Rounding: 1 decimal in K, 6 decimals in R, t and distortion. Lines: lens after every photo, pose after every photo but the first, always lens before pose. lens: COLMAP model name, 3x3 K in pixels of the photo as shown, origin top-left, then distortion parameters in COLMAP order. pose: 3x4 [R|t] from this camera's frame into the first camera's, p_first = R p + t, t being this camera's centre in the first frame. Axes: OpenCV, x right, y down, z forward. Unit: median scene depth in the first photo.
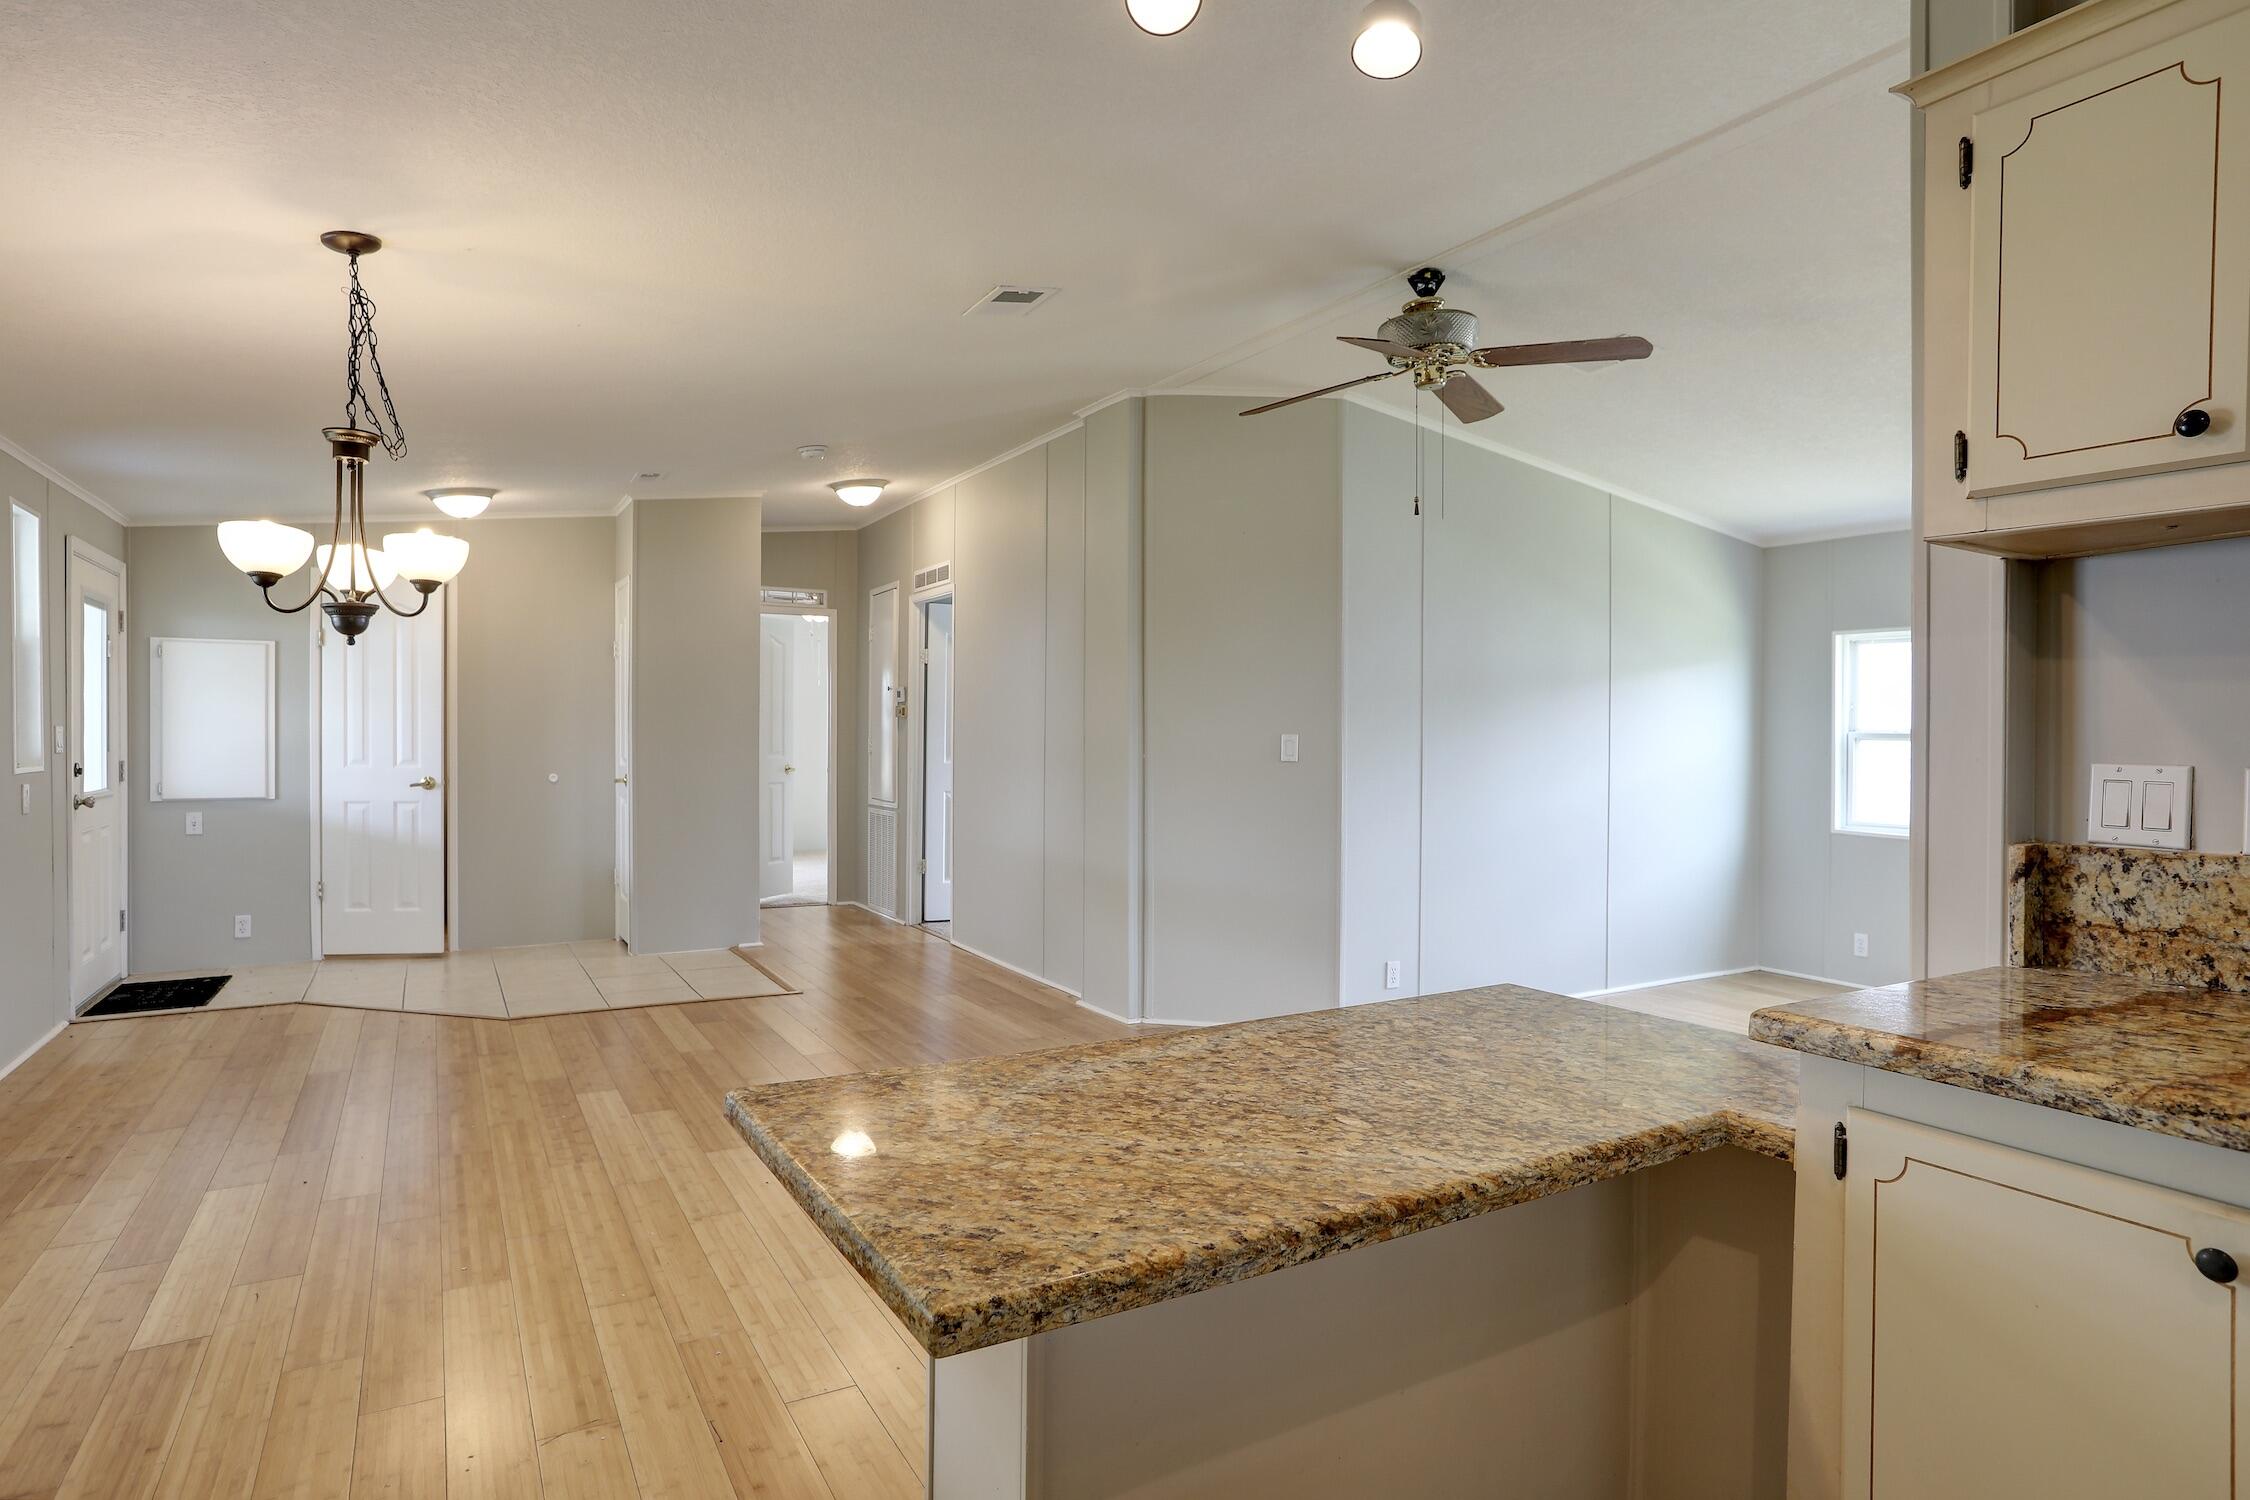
lens RADIAL K [[1225.0, 0, 1119.2], [0, 1225.0, 747.8], [0, 0, 1]] dist [-0.034296, 0.015772]
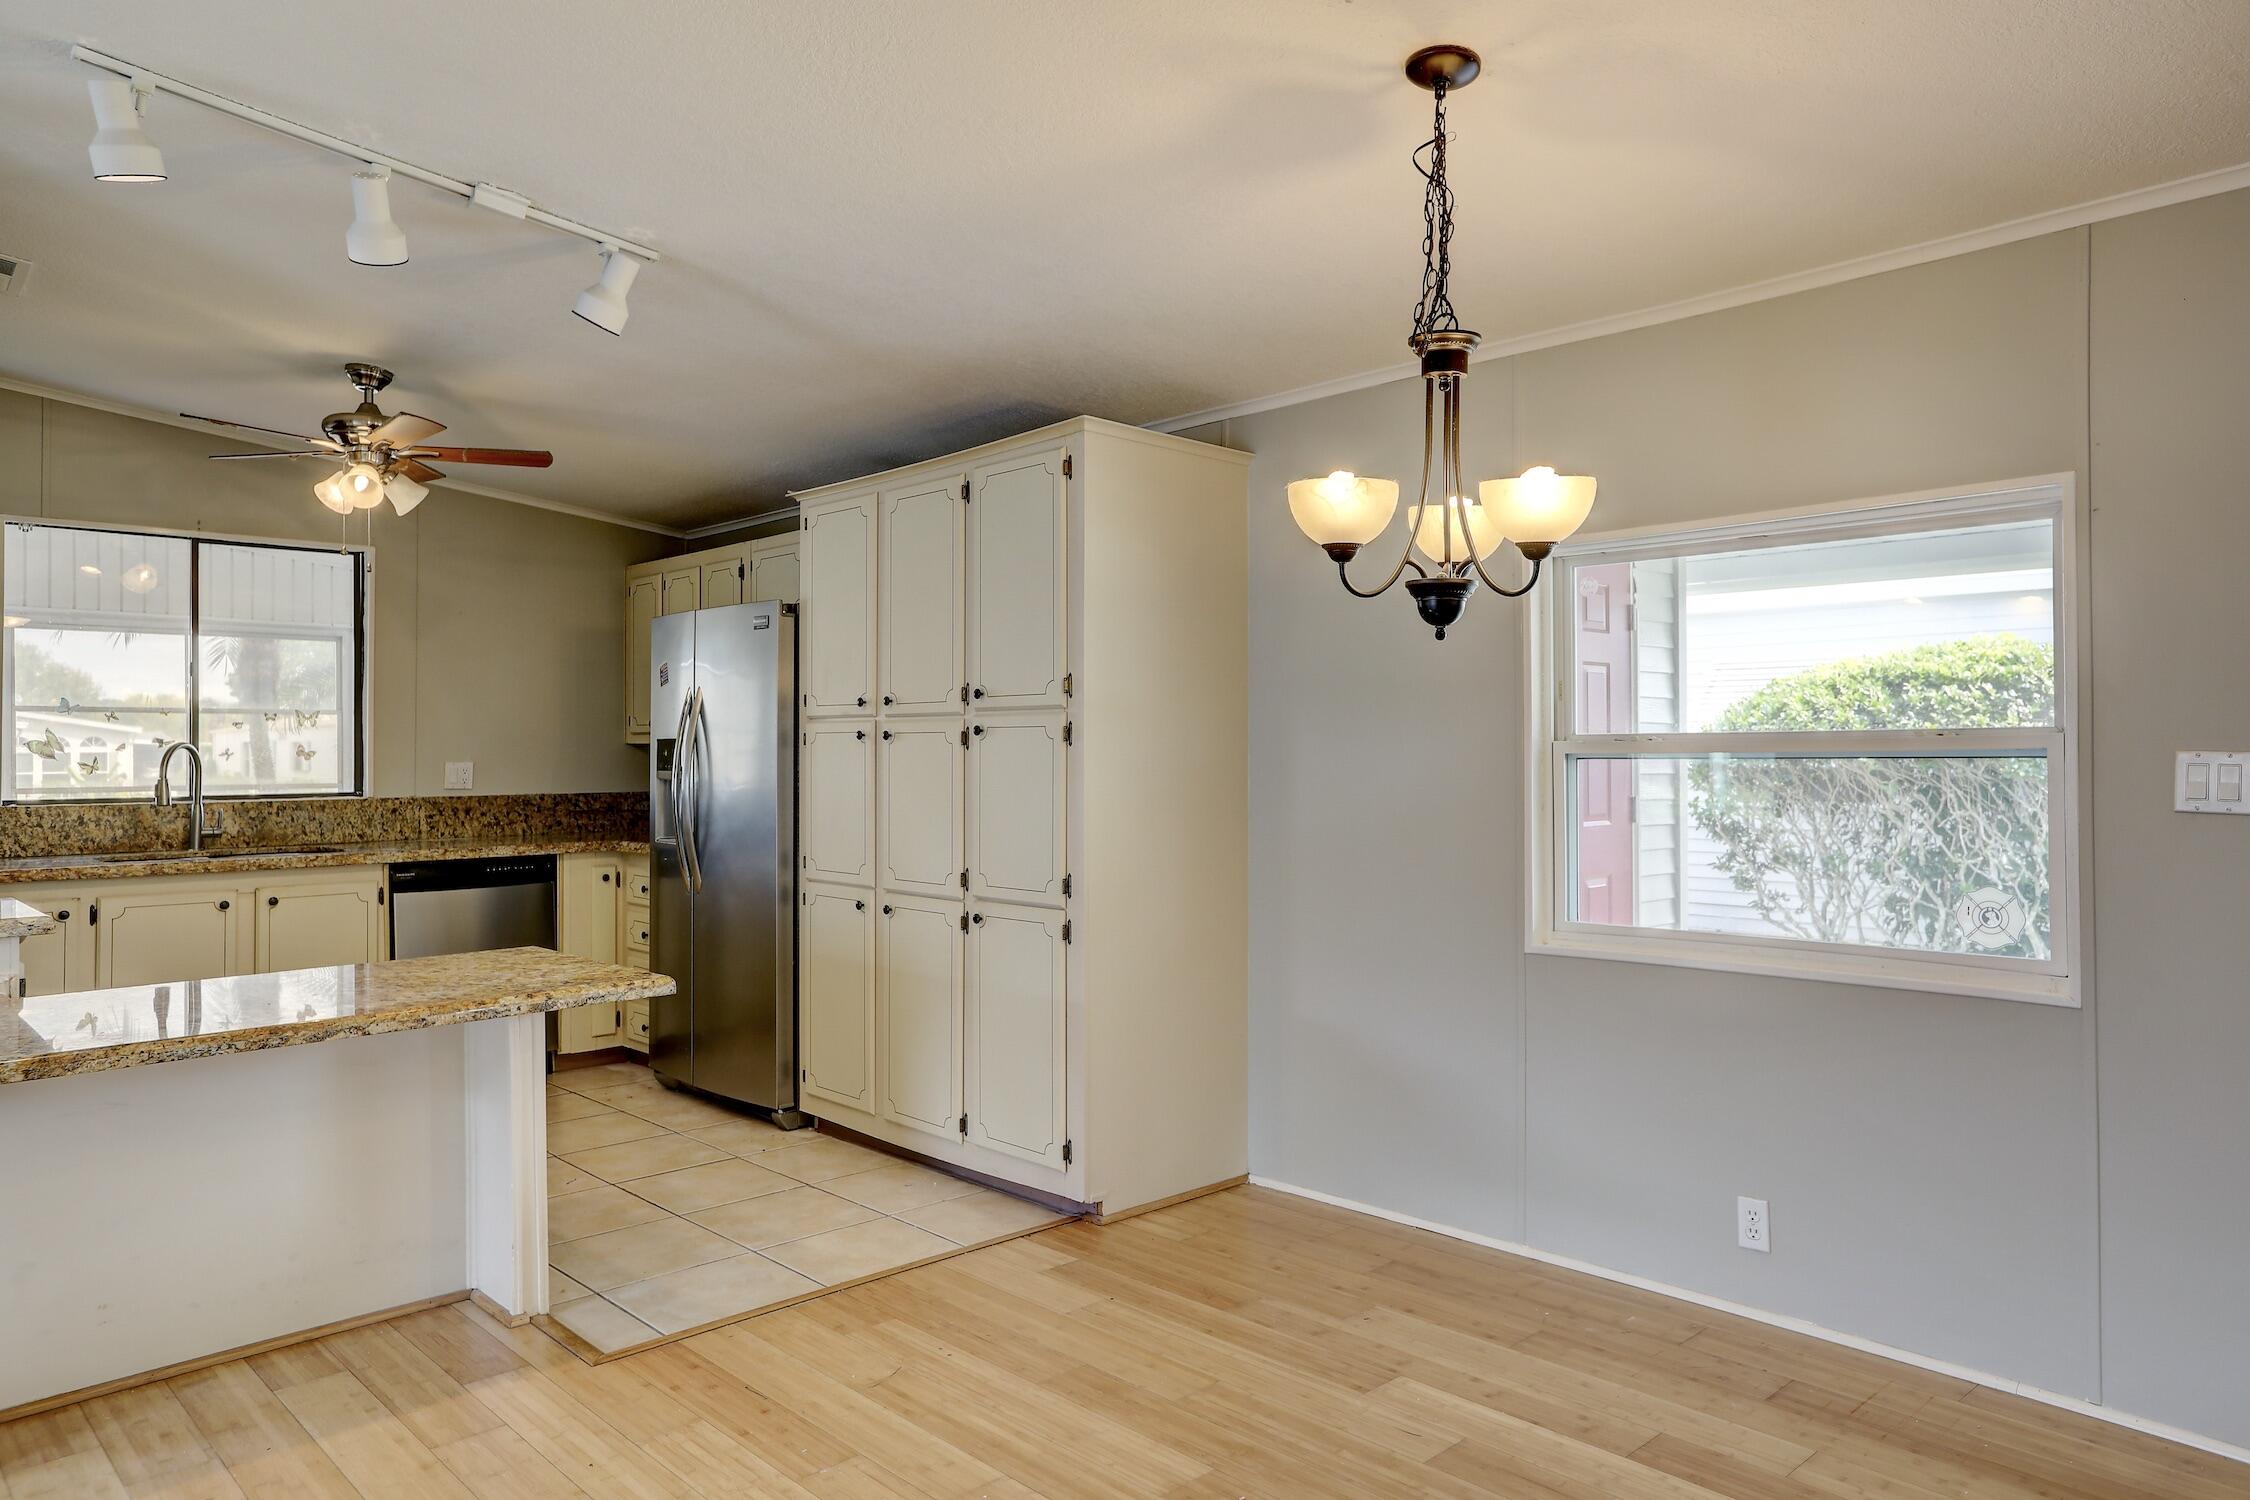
lens RADIAL K [[1457.2, 0, 1120.9], [0, 1457.2, 736.9], [0, 0, 1]] dist [-0.031552, 0.042519]
pose [[-0.970450, -0.002482, -0.241289, -0.220678], [-0.002372, 0.999997, -0.000748, -0.024273], [0.241290, -0.000154, -0.970453, 1.567349]]
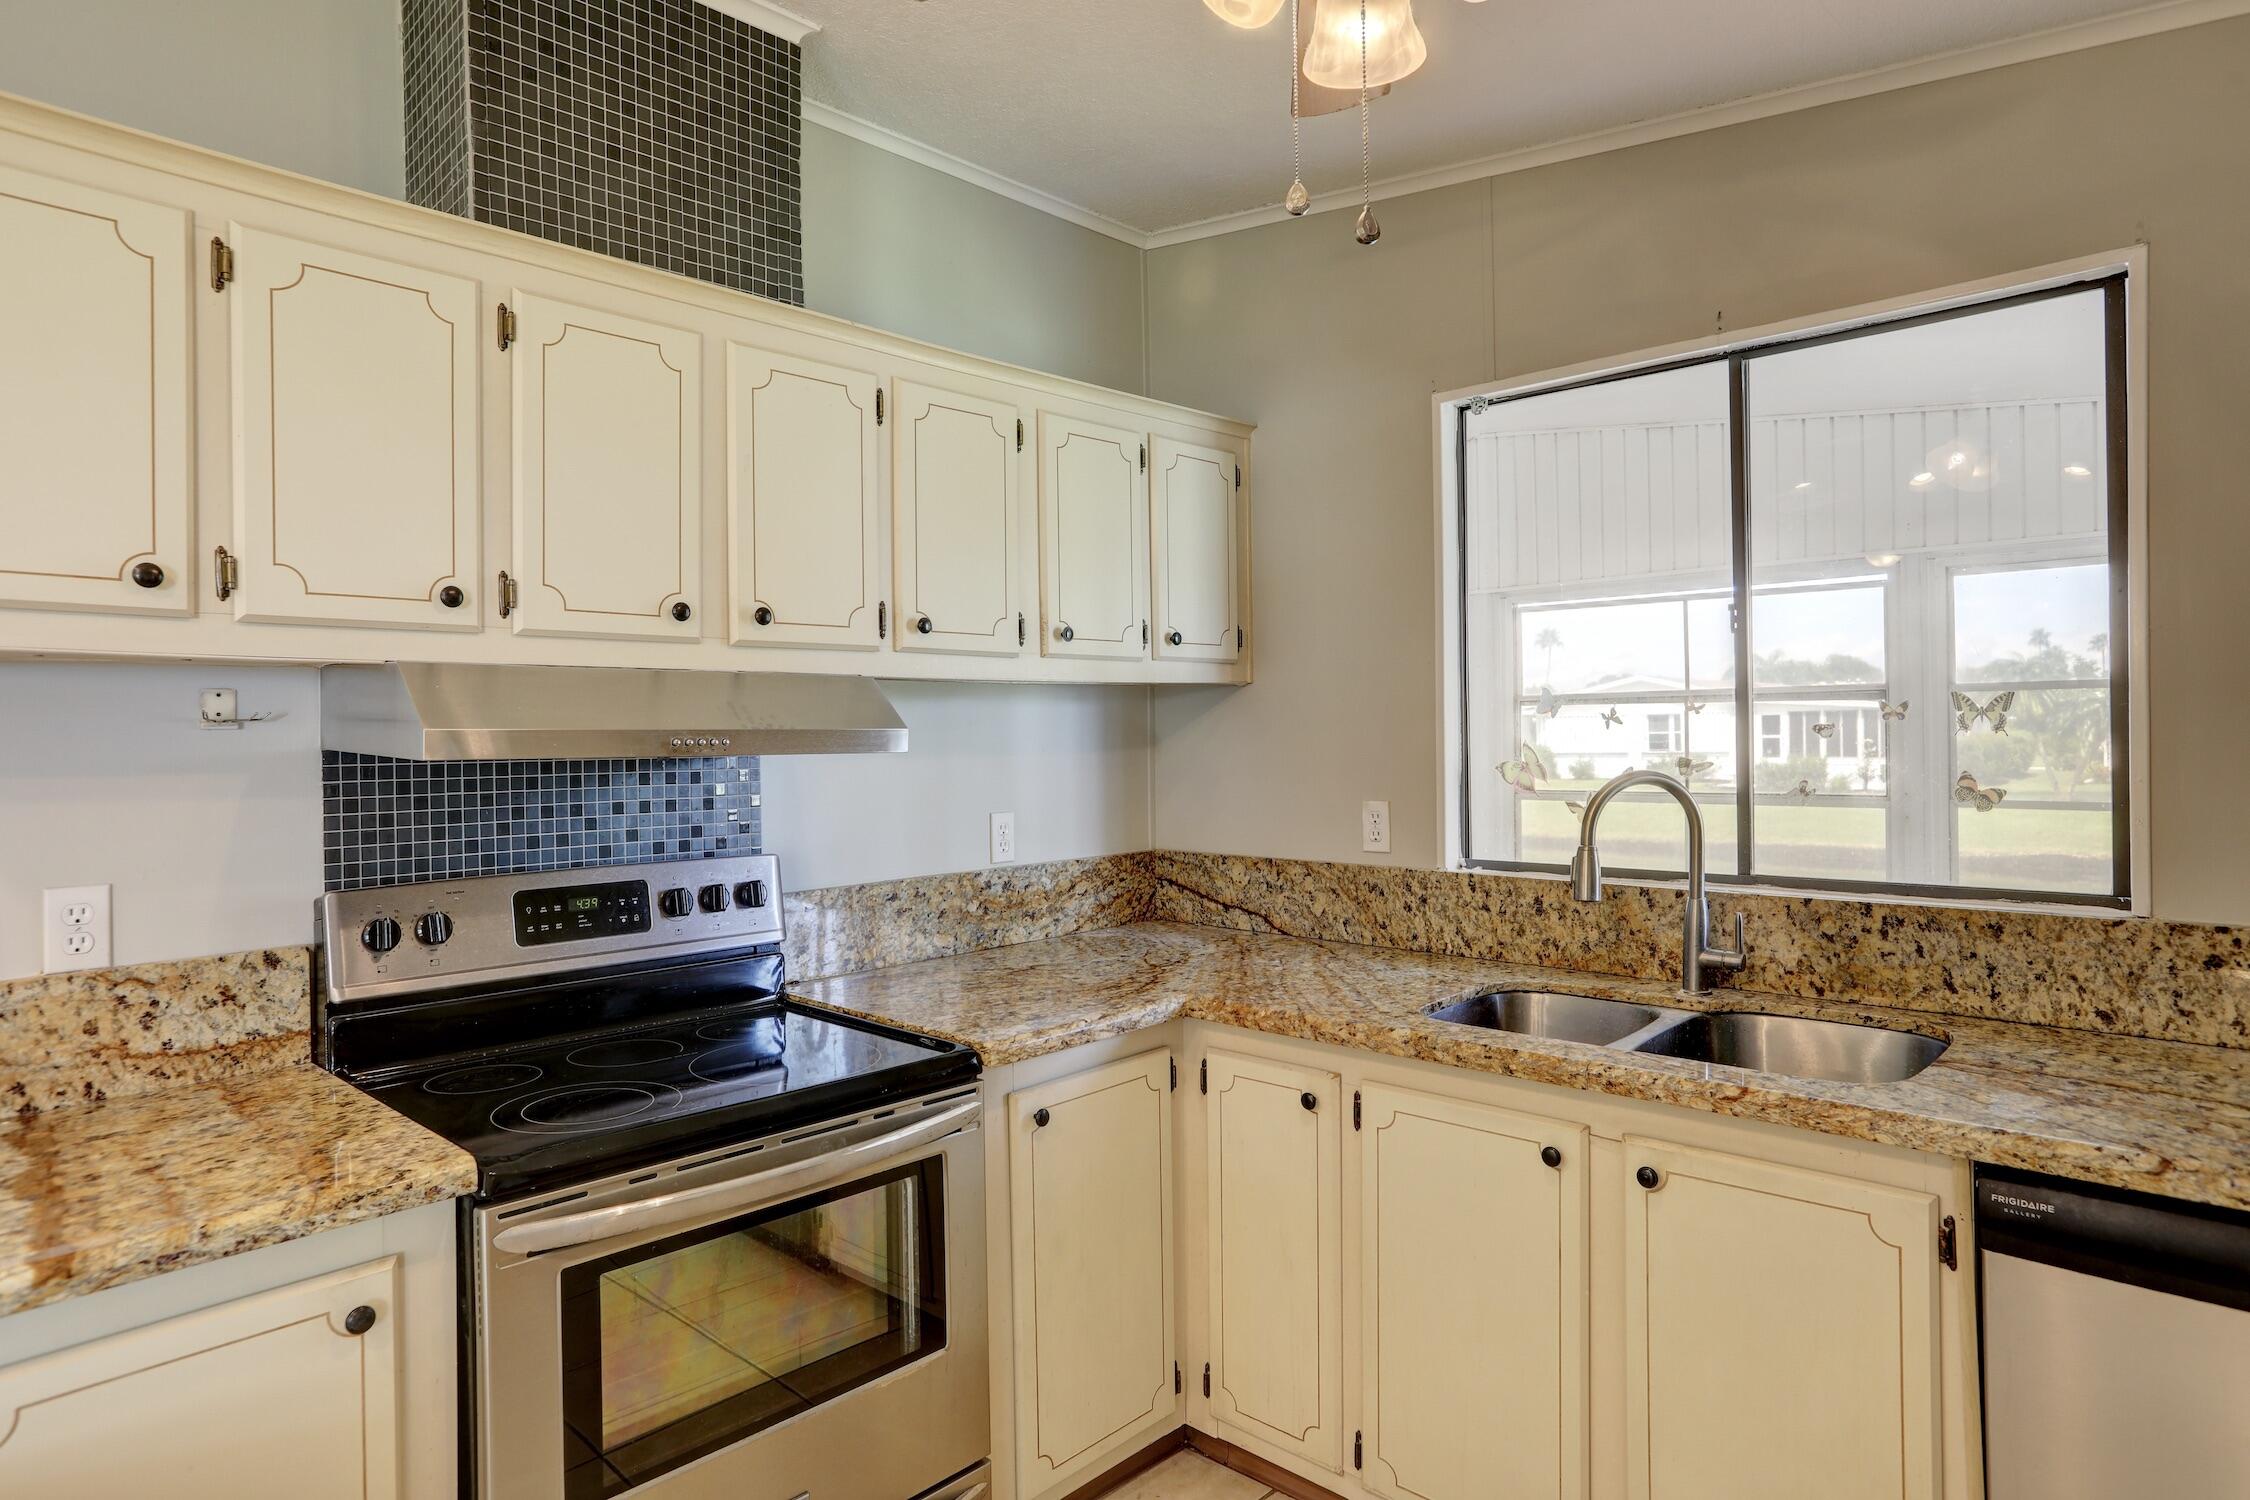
lens RADIAL K [[1293.1, 0, 1117.2], [0, 1293.1, 735.2], [0, 0, 1]] dist [-0.047028, 0.035694]
pose [[-0.294981, -0.002342, 0.955500, -0.176282], [0.023312, 0.999682, 0.009647, -0.049908], [-0.955219, 0.025121, -0.294833, 0.214612]]
